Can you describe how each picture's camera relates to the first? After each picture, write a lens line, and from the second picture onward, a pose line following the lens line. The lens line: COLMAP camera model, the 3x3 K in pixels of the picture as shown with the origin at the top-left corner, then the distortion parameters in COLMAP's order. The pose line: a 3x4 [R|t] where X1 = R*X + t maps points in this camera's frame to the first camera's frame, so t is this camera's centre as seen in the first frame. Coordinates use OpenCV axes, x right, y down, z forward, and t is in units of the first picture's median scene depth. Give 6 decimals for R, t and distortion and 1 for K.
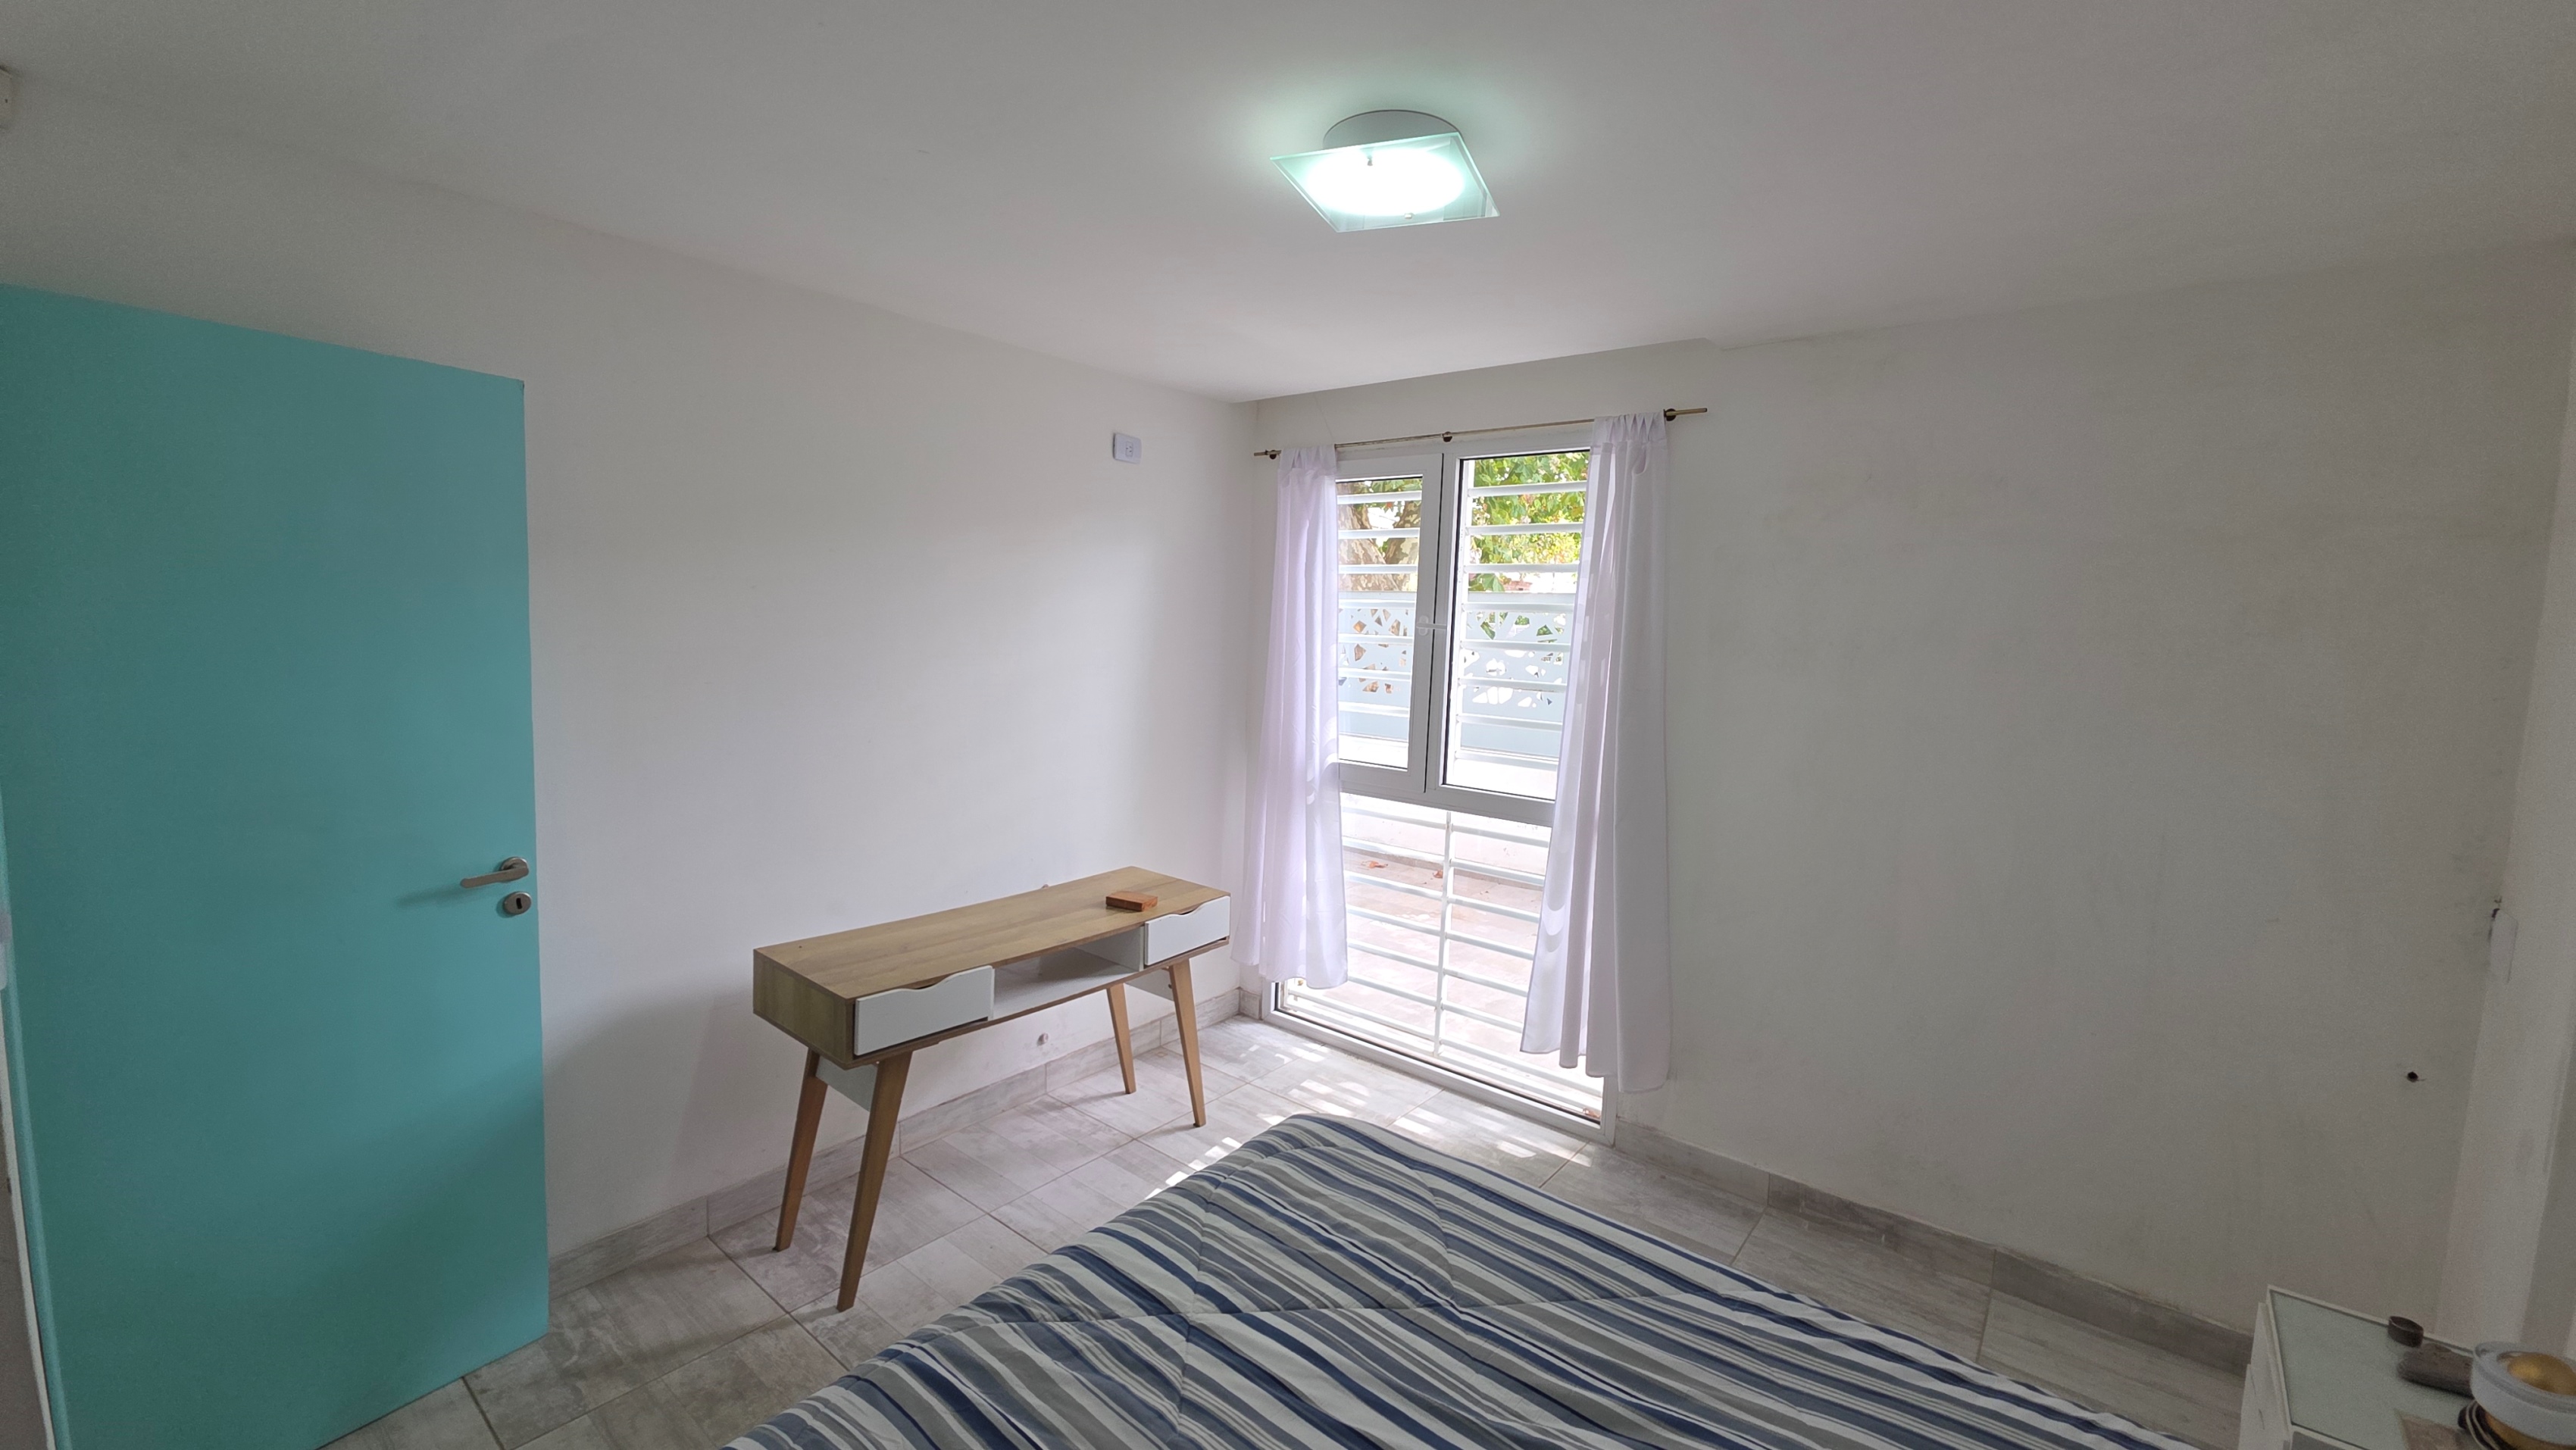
lens RADIAL K [[1023.4, 0, 1287.4], [0, 1023.4, 711.0], [0, 0, 1]] dist [0.015799, -0.009922]
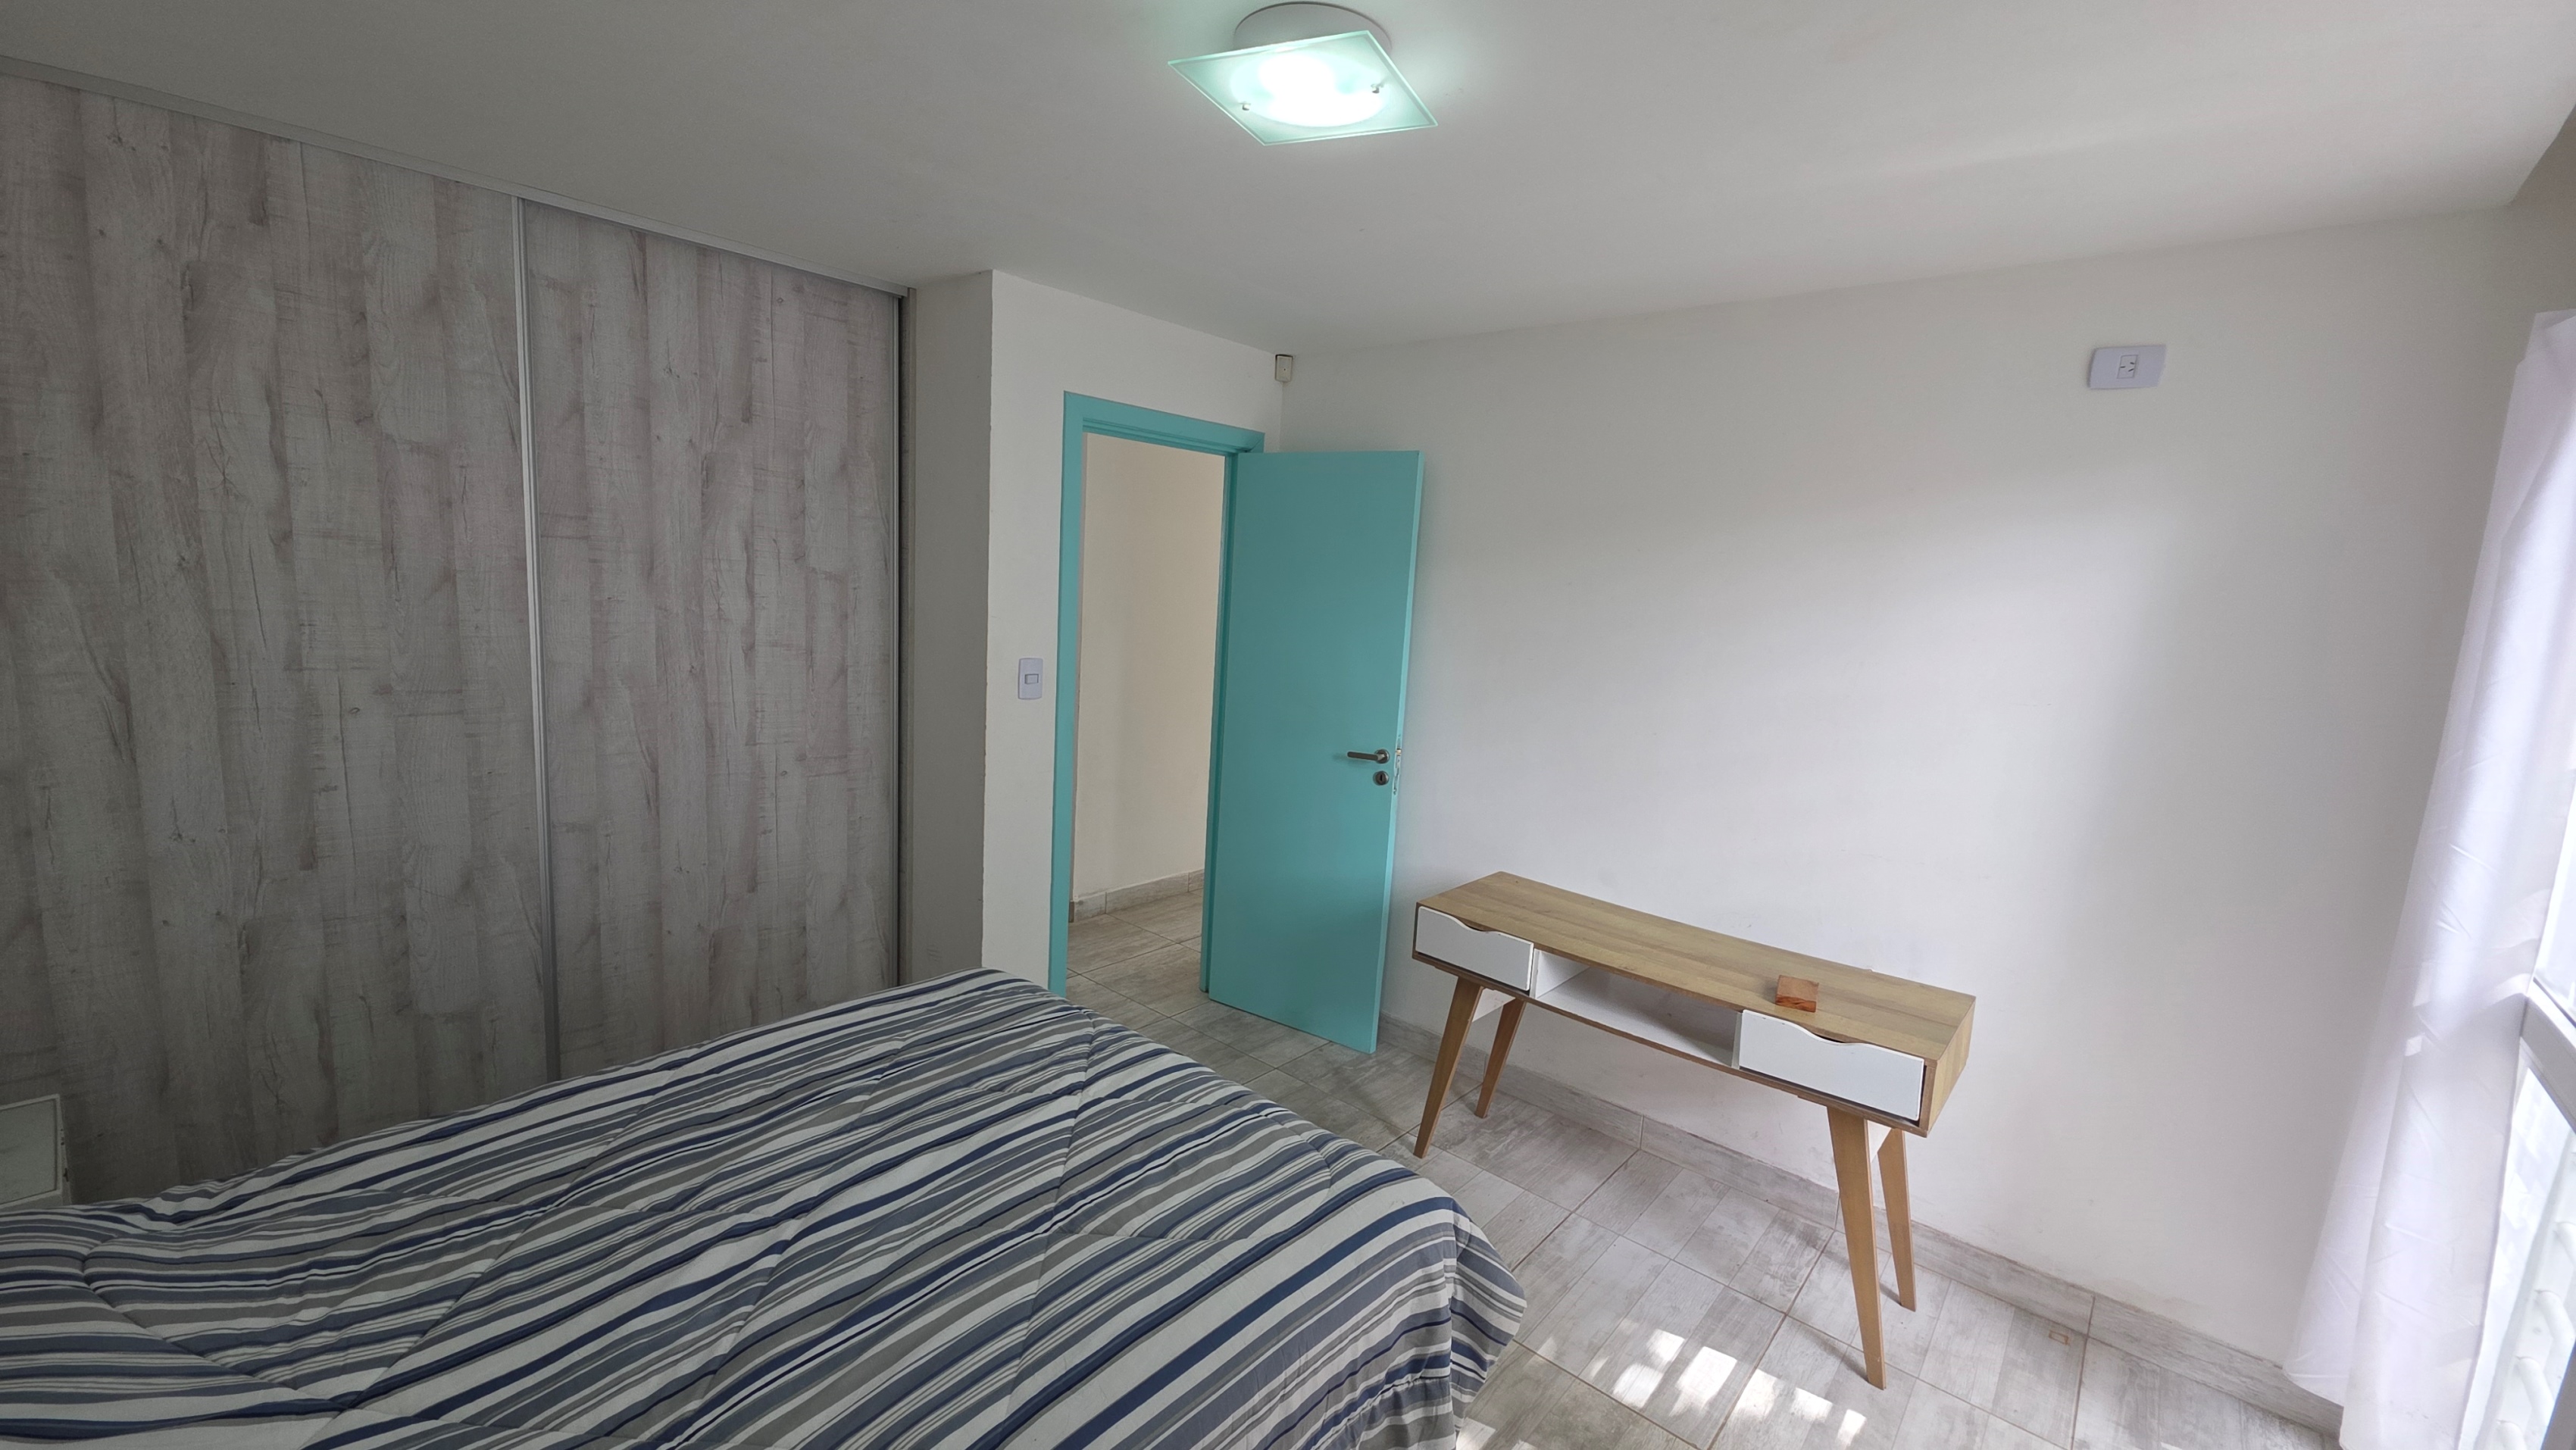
lens RADIAL K [[1023.4, 0, 1287.4], [0, 1023.4, 711.0], [0, 0, 1]] dist [0.015799, -0.009922]
pose [[-0.034472, 0.097409, -0.994647, 0.549107], [-0.148062, 0.983758, 0.101474, -0.037170], [0.988377, 0.150768, -0.019490, 0.569207]]
